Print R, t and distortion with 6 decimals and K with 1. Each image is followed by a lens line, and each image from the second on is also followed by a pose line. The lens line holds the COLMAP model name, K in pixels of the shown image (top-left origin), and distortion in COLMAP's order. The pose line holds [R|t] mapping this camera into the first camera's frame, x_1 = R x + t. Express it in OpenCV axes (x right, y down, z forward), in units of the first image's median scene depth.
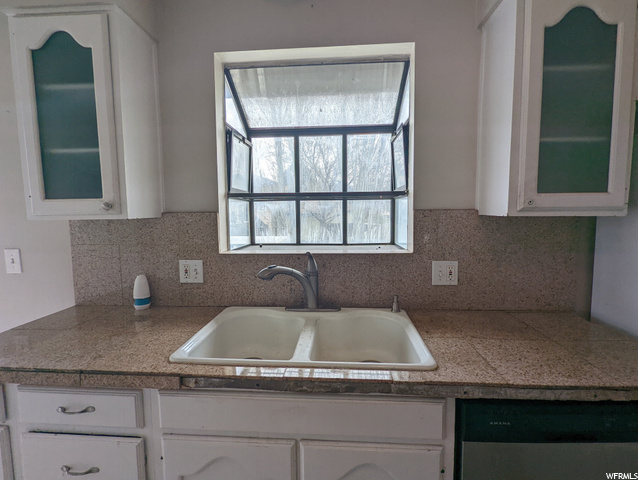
lens RADIAL K [[326.0, 0, 317.8], [0, 326.0, 238.0], [0, 0, 1]] dist [0.000676, 0.000120]
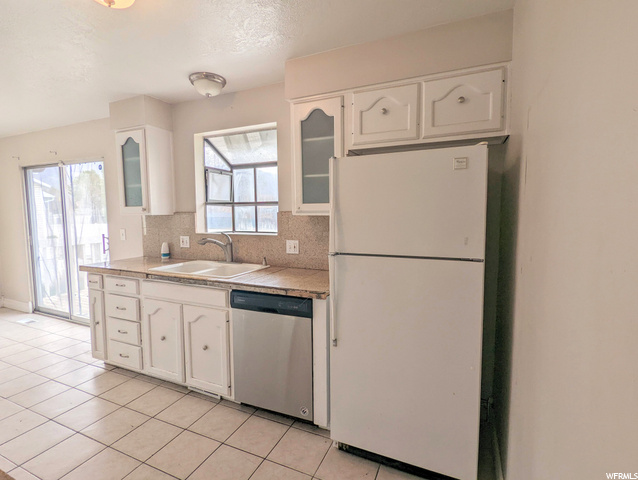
lens RADIAL K [[326.0, 0, 318.2], [0, 326.0, 239.7], [0, 0, 1]] dist [0.000676, 0.000120]
pose [[0.934525, 0.034298, -0.354241, 1.156084], [-0.033674, 0.999401, 0.007928, 0.048666], [0.354301, 0.004520, 0.935121, -0.629704]]
